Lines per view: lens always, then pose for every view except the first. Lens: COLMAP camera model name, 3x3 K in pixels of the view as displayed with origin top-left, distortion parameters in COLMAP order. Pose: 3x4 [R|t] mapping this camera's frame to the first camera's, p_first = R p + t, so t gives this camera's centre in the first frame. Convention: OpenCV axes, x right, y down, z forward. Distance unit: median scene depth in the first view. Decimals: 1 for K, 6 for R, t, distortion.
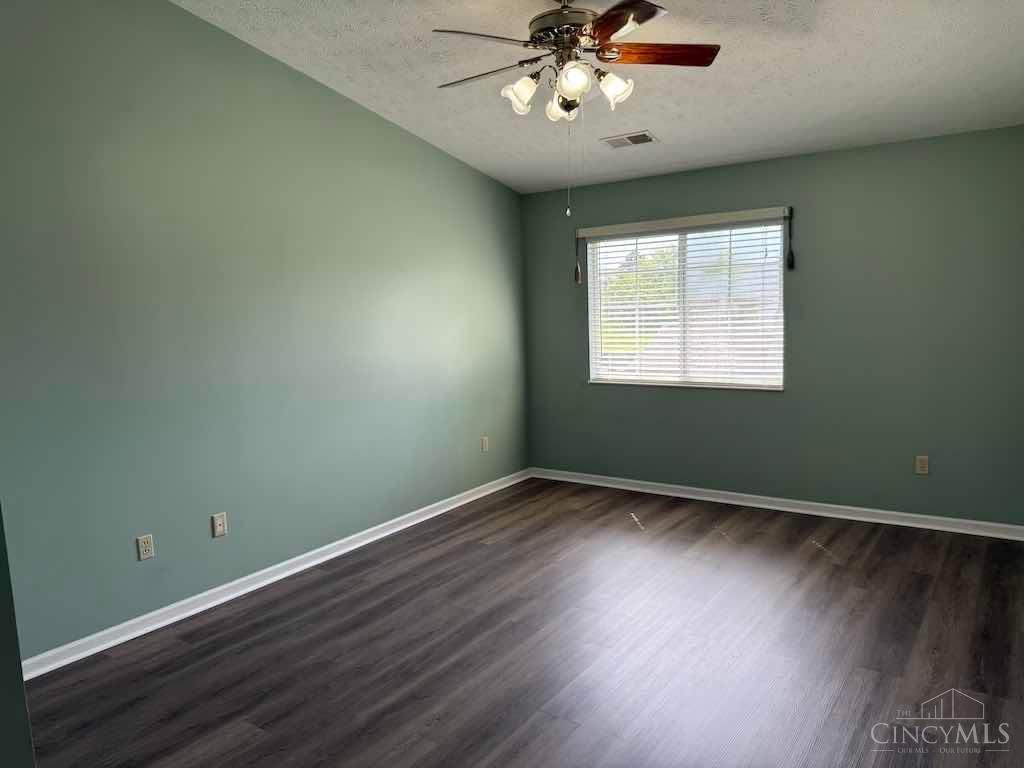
lens RADIAL K [[722.0, 0, 510.1], [0, 722.0, 385.3], [0, 0, 1]] dist [0.063875, -0.069150]
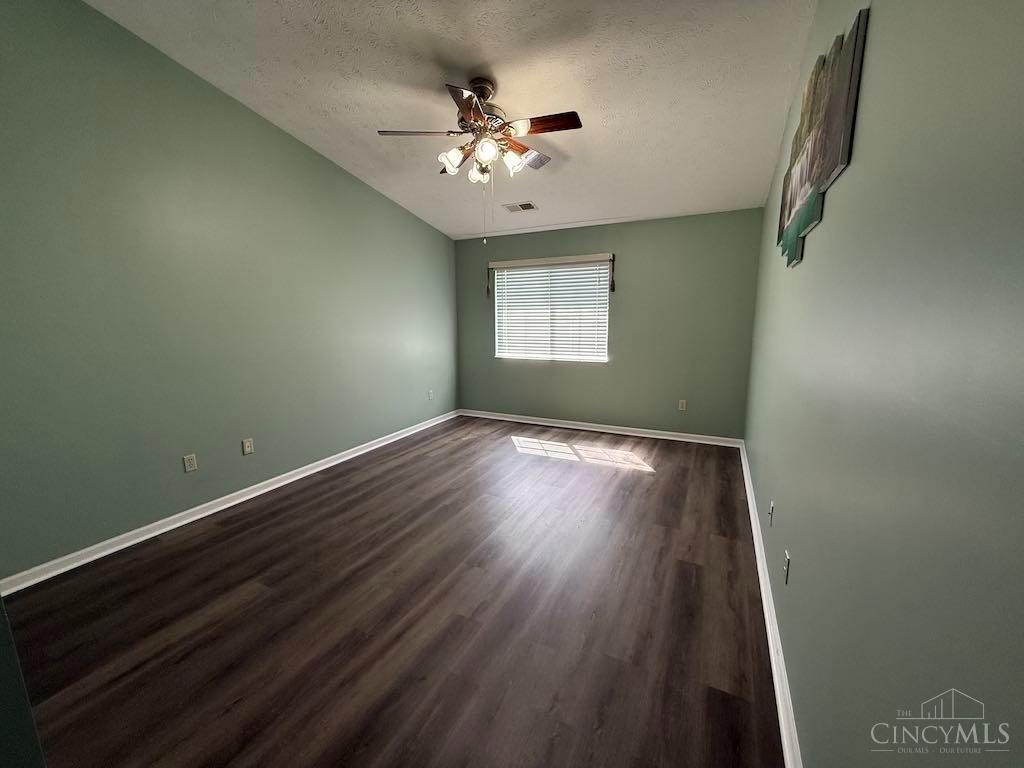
lens RADIAL K [[405.7, 0, 506.4], [0, 405.7, 385.8], [0, 0, 1]] dist [-0.002621, 0.001079]
pose [[0.990400, 0.001737, 0.138220, 0.011664], [-0.009208, 0.998529, 0.053427, 0.019252], [-0.137924, -0.054187, 0.988959, 0.126294]]
